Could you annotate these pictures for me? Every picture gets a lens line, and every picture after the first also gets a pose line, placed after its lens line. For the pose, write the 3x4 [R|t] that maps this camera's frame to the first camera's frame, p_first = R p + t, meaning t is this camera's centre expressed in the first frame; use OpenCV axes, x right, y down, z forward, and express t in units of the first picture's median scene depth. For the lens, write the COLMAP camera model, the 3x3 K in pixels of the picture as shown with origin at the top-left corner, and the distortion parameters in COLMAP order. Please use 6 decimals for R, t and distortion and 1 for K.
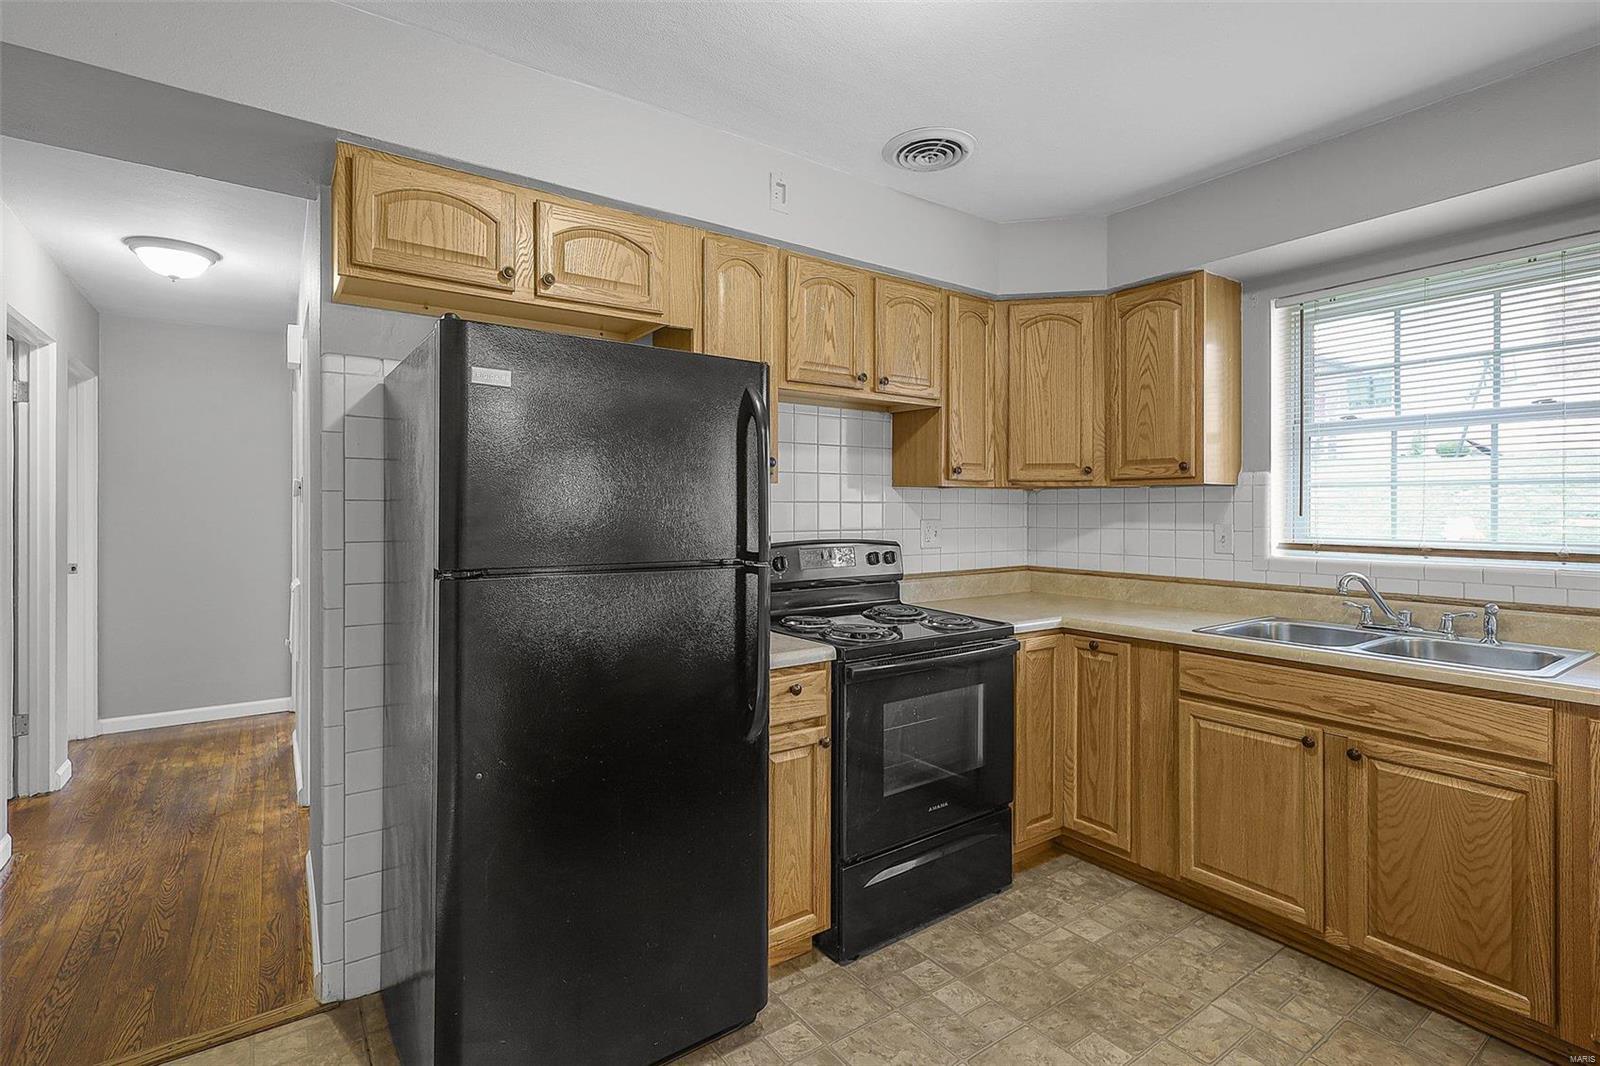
lens RADIAL K [[754.1, 0, 800.0], [0, 754.1, 509.3], [0, 0, 1]] dist [0.003192, 0.001062]
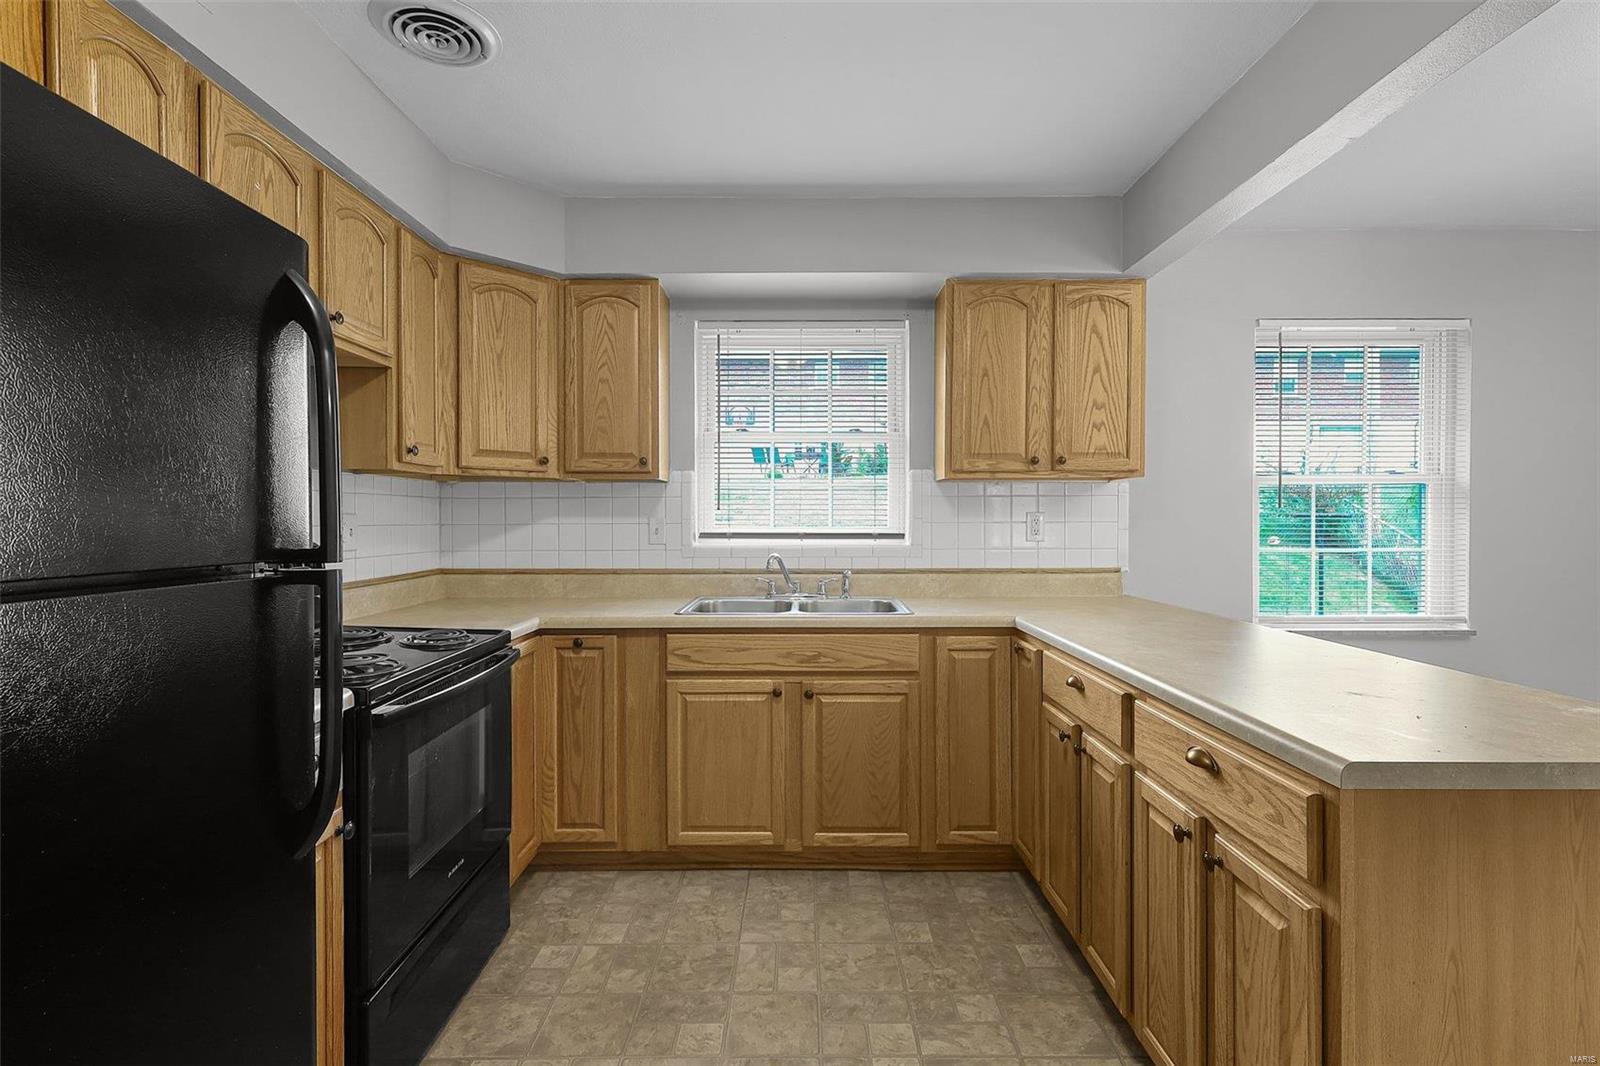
lens RADIAL K [[746.1, 0, 800.3], [0, 746.1, 526.9], [0, 0, 1]] dist [0.001011, 0.000366]
pose [[0.579371, -0.011103, 0.814989, -0.216162], [0.001286, 0.999918, 0.012708, 0.021651], [-0.815063, -0.006314, 0.579338, 0.219674]]
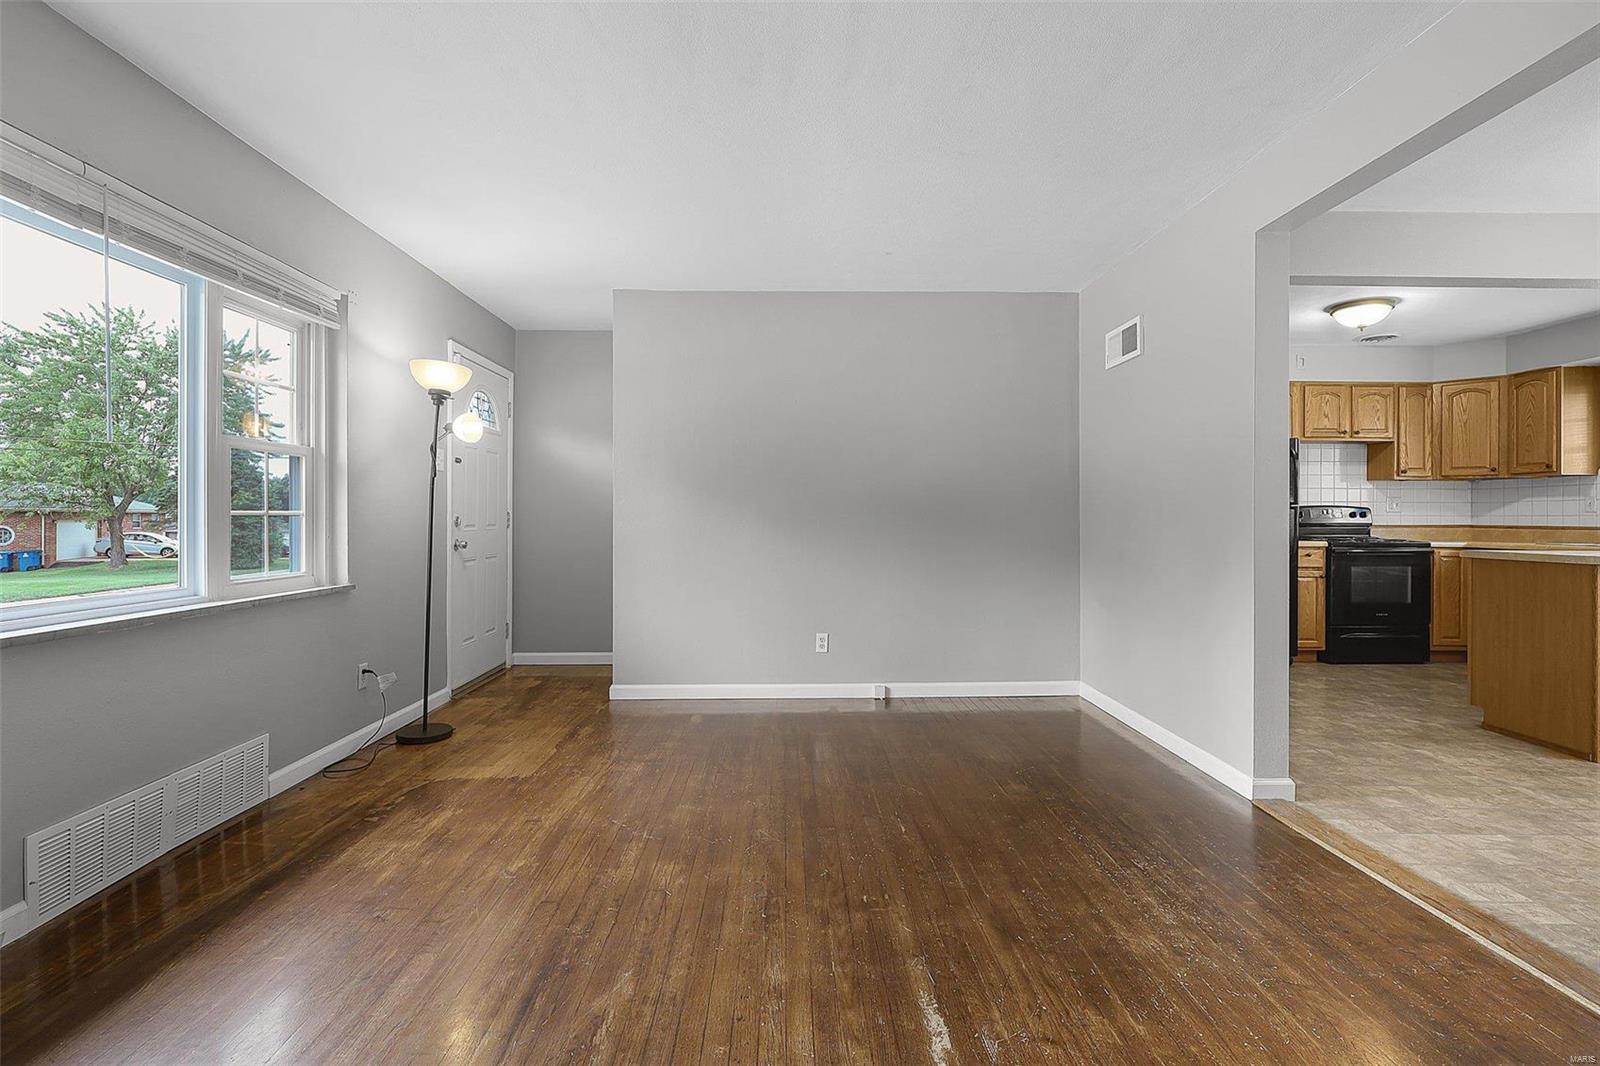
lens RADIAL K [[747.2, 0, 796.9], [0, 747.2, 515.9], [0, 0, 1]] dist [0.000856, 0.001614]
pose [[0.825254, 0.001680, -0.564760, -0.005597], [-0.002963, 0.999995, -0.001355, 0.082266], [0.564755, 0.002792, 0.825254, -1.738649]]
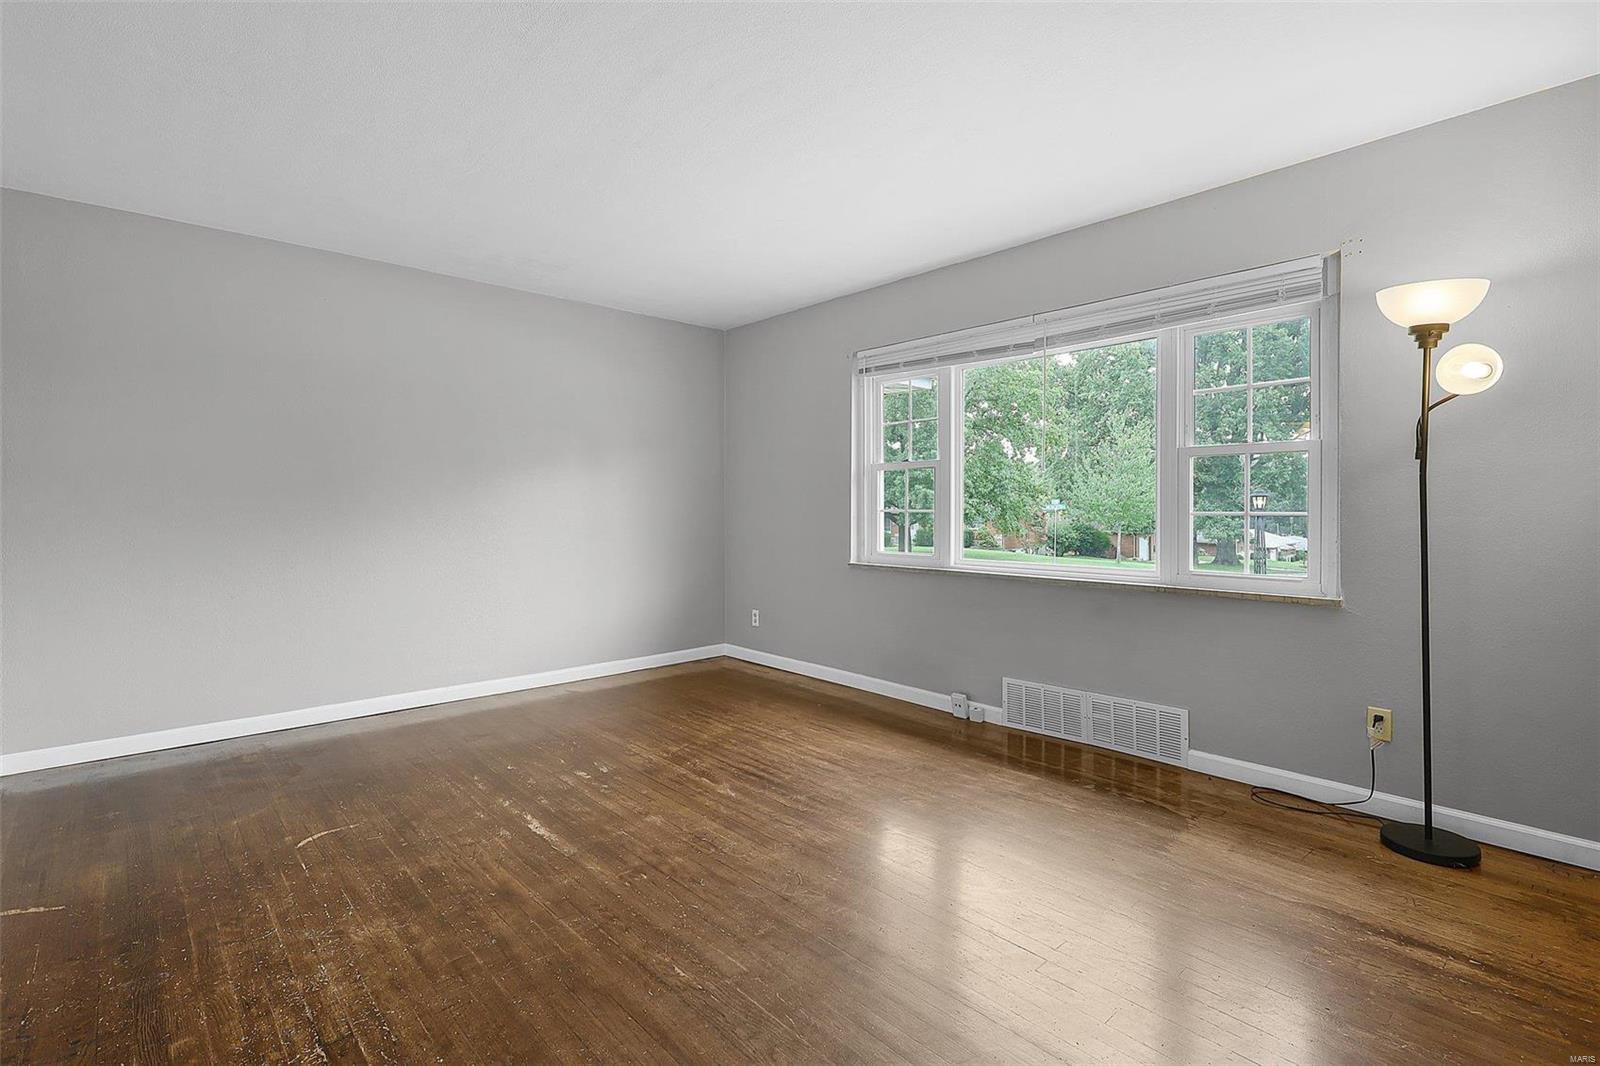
lens RADIAL K [[747.2, 0, 796.9], [0, 747.2, 515.9], [0, 0, 1]] dist [0.000856, 0.001614]
pose [[-0.992102, 0.001789, -0.125424, -0.456491], [0.000718, 0.999963, 0.008583, 0.071553], [0.125435, 0.008425, -0.992066, -0.194002]]
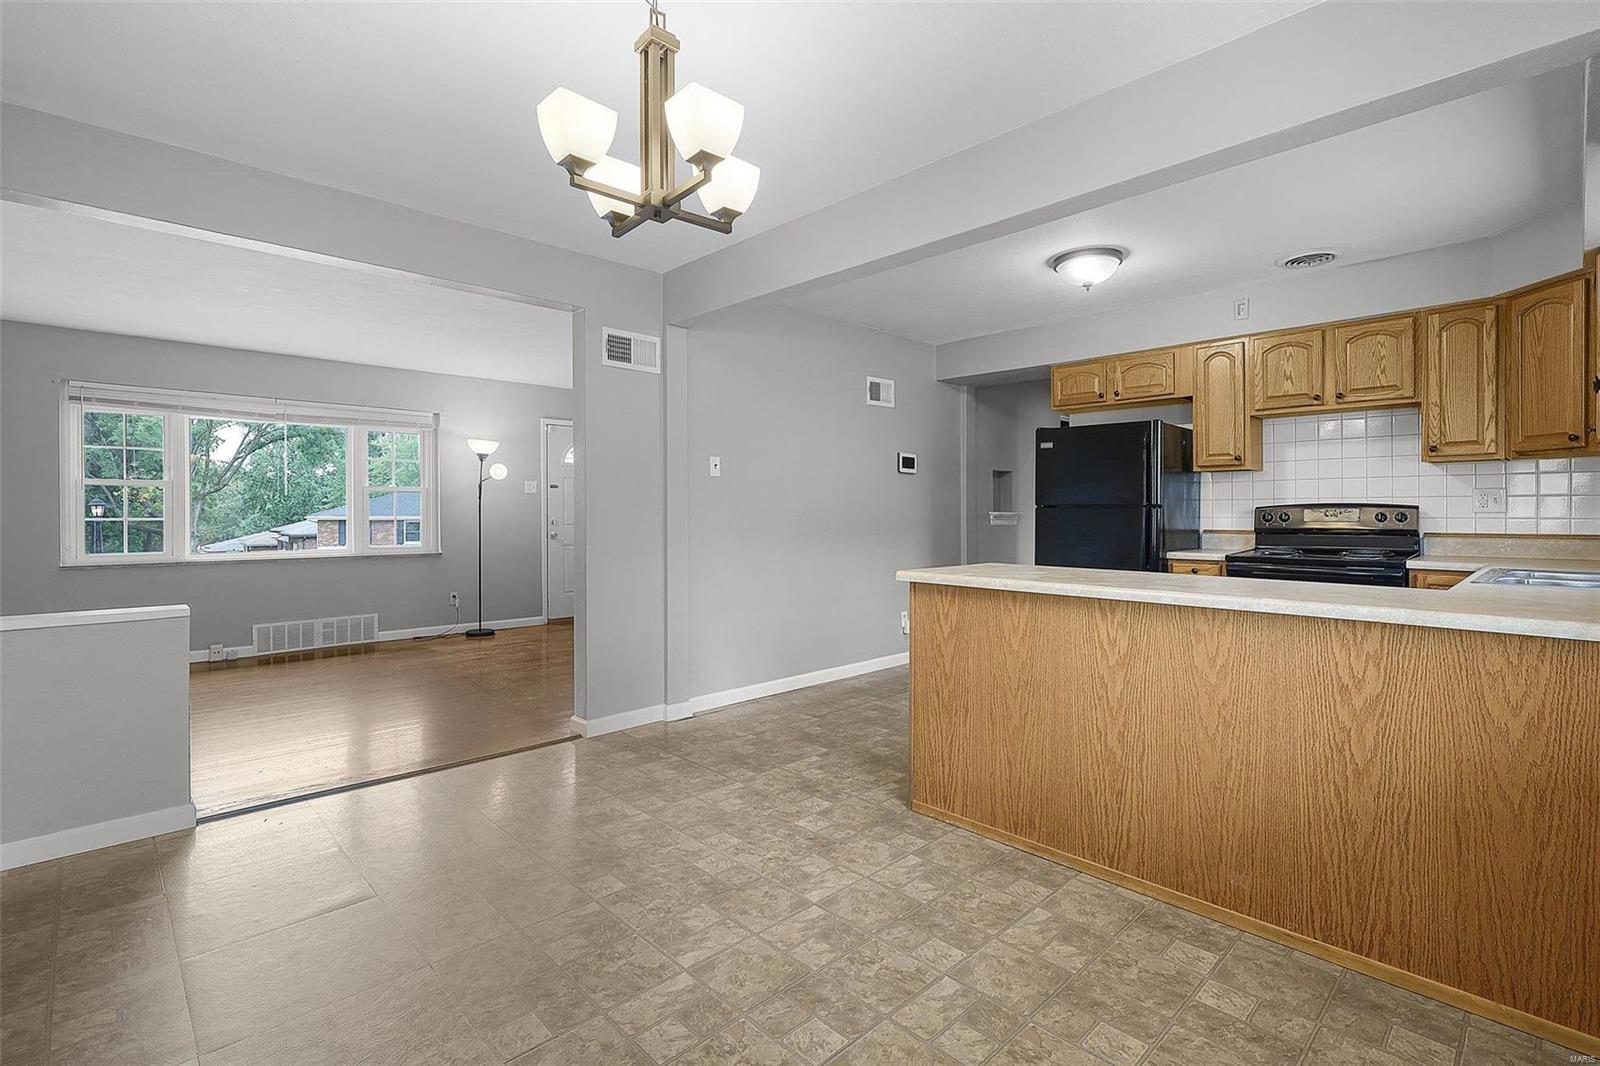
lens RADIAL K [[747.2, 0, 796.9], [0, 747.2, 515.9], [0, 0, 1]] dist [0.000856, 0.001614]
pose [[0.148798, 0.004951, -0.988855, 1.416586], [0.001917, 0.999984, 0.005295, 0.058550], [0.988866, -0.002683, 0.148787, -0.289856]]
